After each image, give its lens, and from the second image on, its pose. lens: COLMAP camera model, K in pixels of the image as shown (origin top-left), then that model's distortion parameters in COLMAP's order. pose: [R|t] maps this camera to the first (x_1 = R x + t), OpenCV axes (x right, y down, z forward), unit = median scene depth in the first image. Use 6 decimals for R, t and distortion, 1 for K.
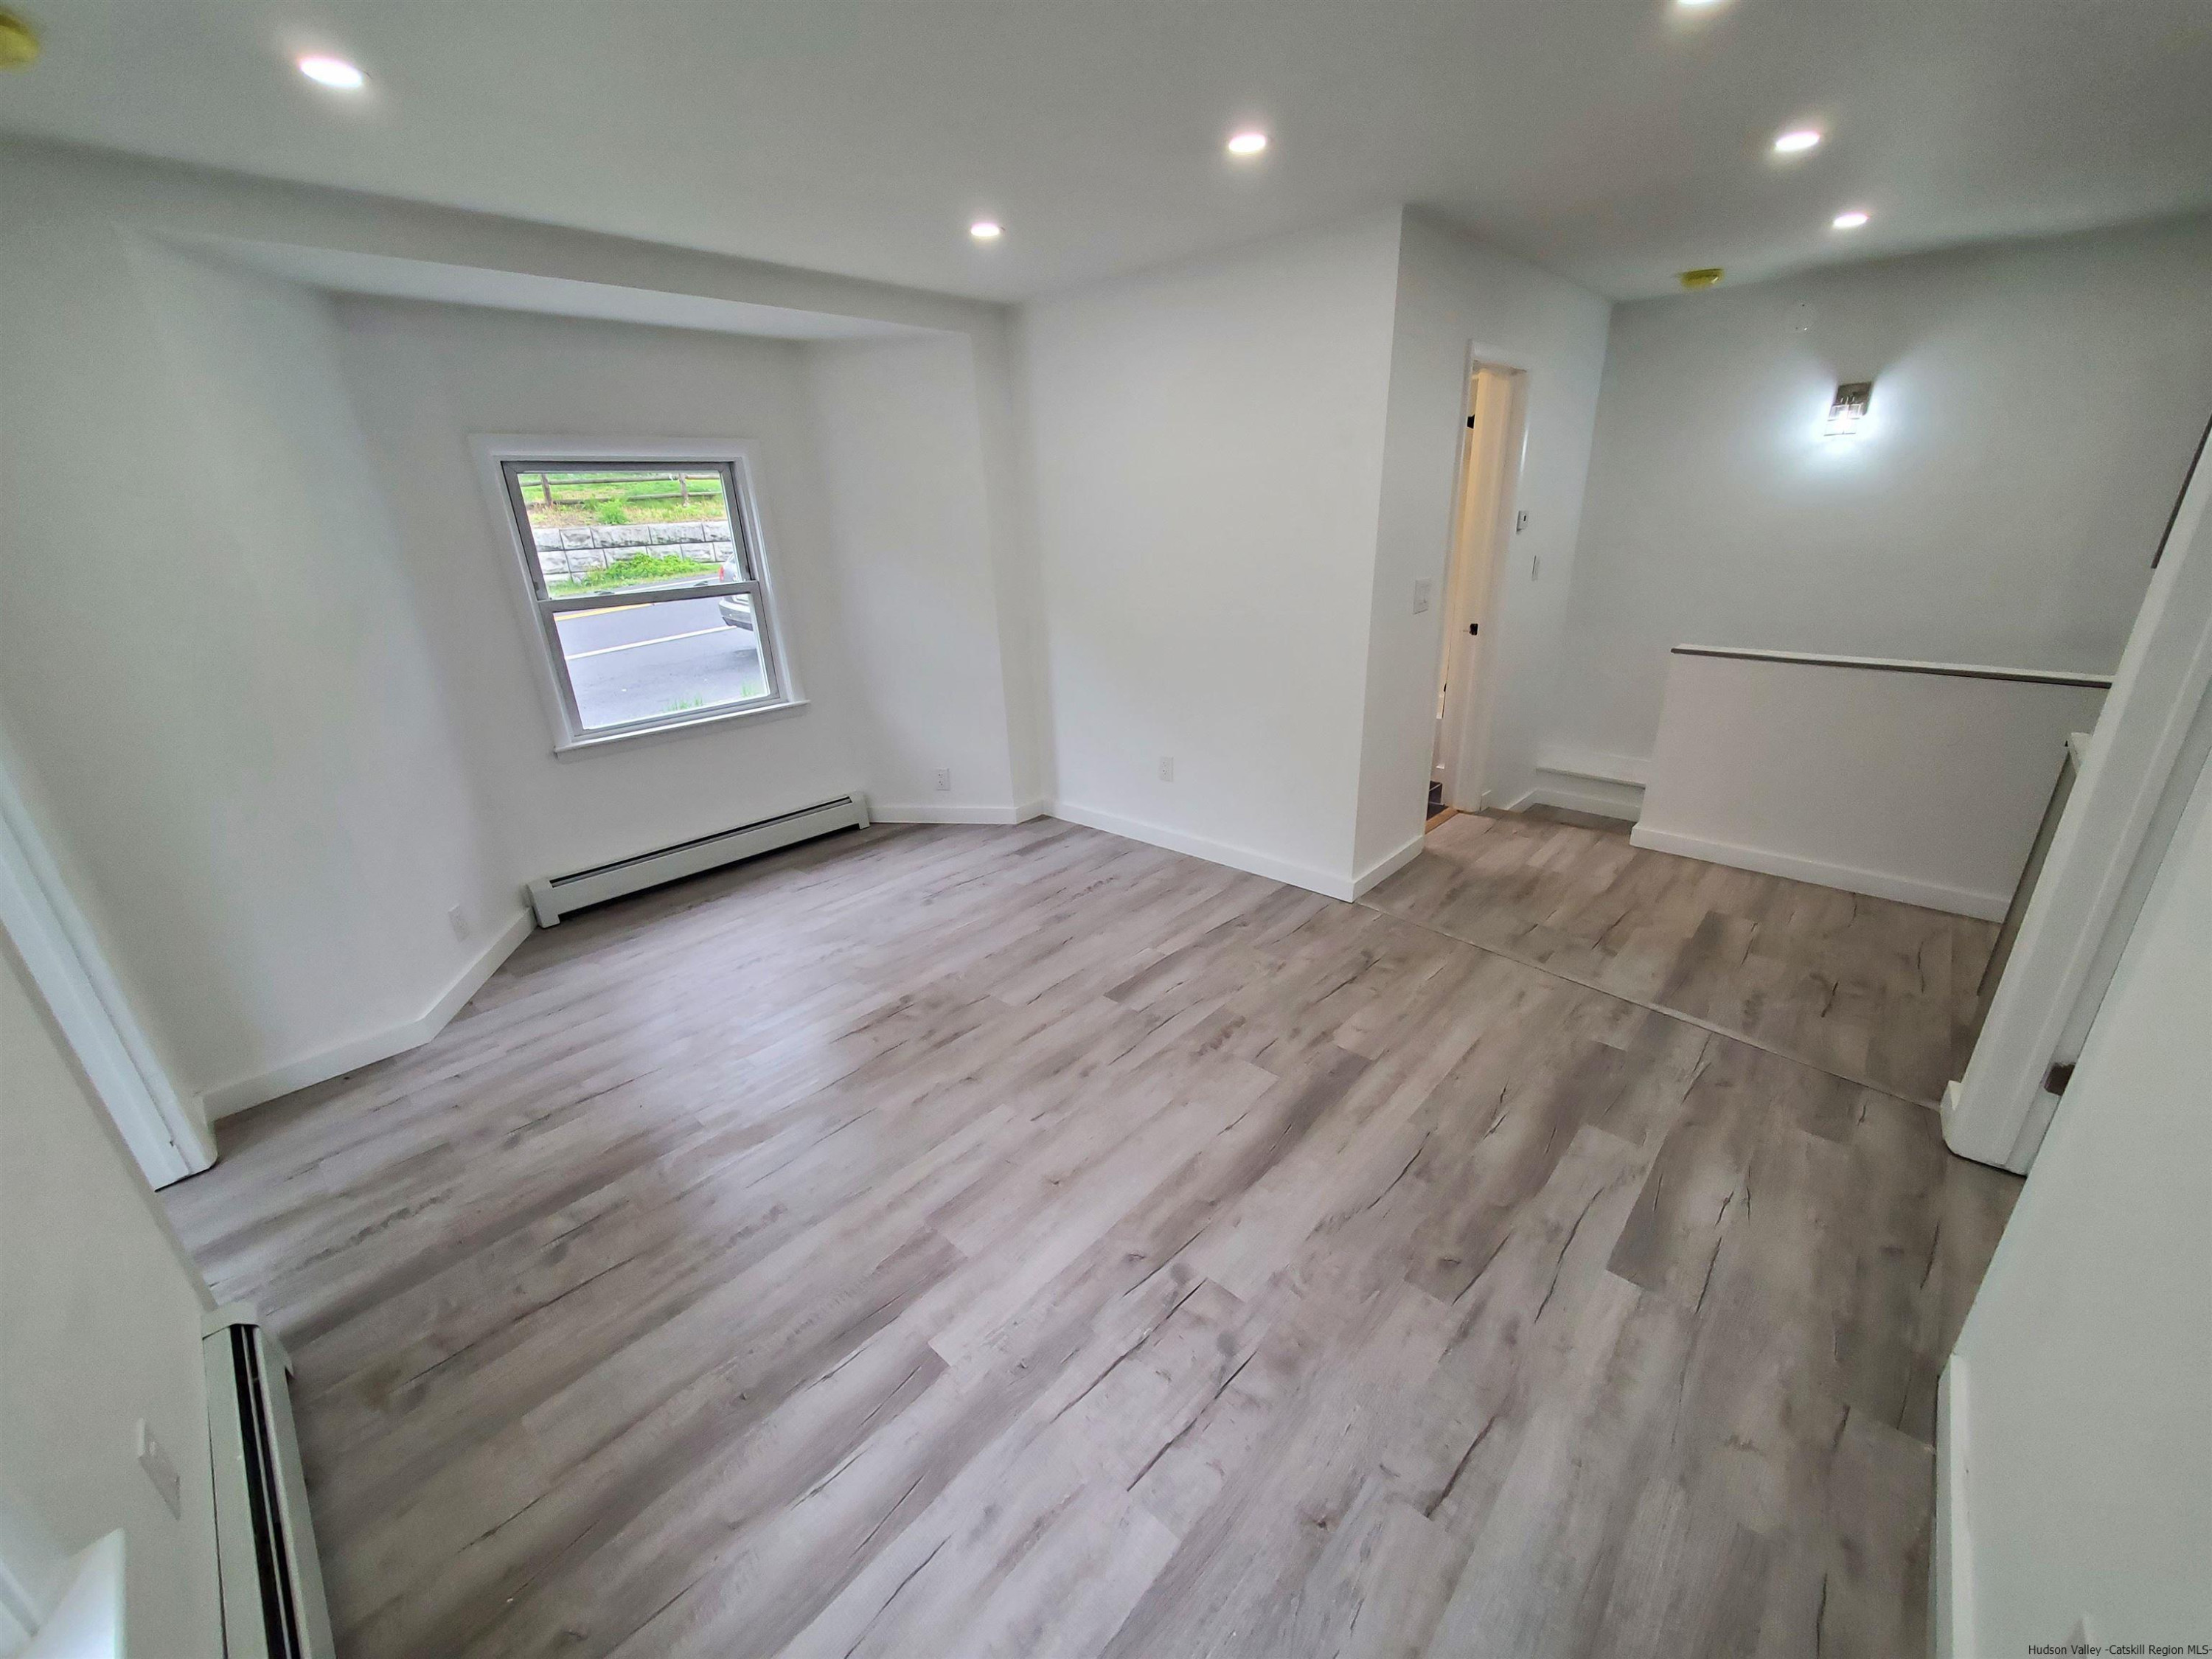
lens RADIAL K [[873.4, 0, 1104.8], [0, 873.4, 832.4], [0, 0, 1]] dist [0.001664, -0.000549]
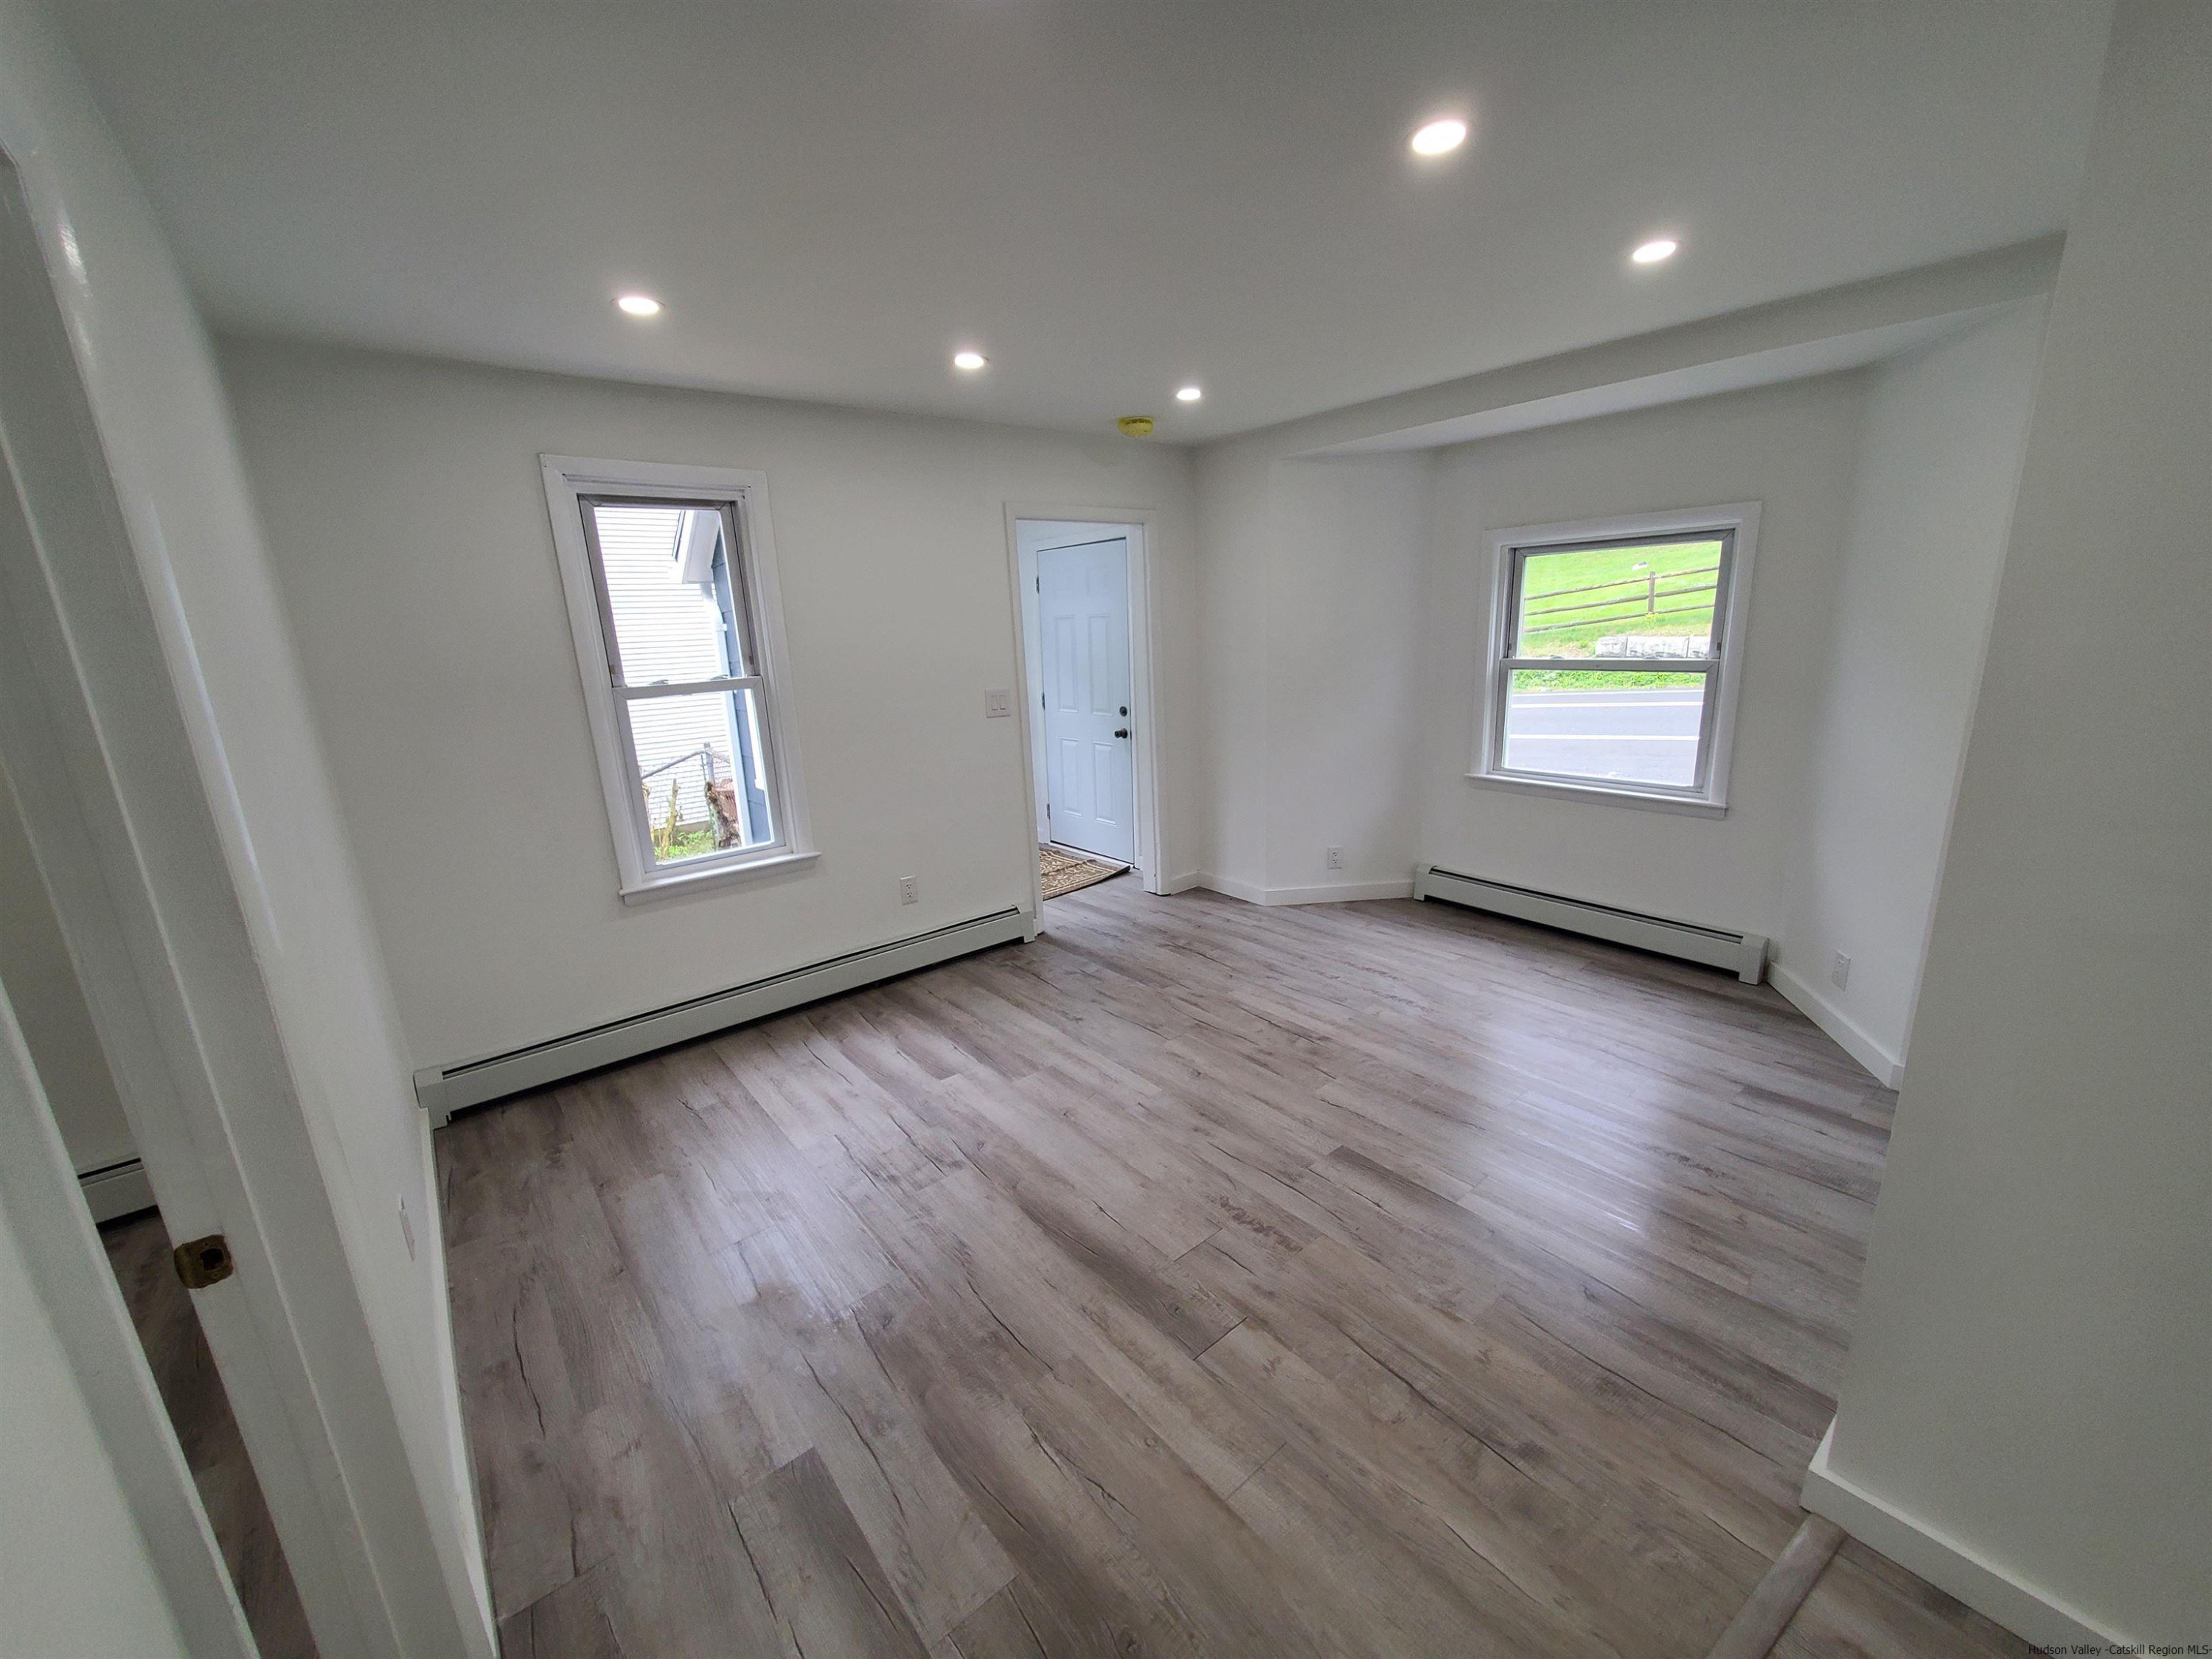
lens RADIAL K [[873.4, 0, 1104.8], [0, 873.4, 832.4], [0, 0, 1]] dist [0.001664, -0.000549]
pose [[-0.136311, 0.281257, -0.949902, 0.939625], [-0.305338, 0.900244, 0.310370, -0.359904], [0.942437, 0.332348, -0.036834, 0.847111]]
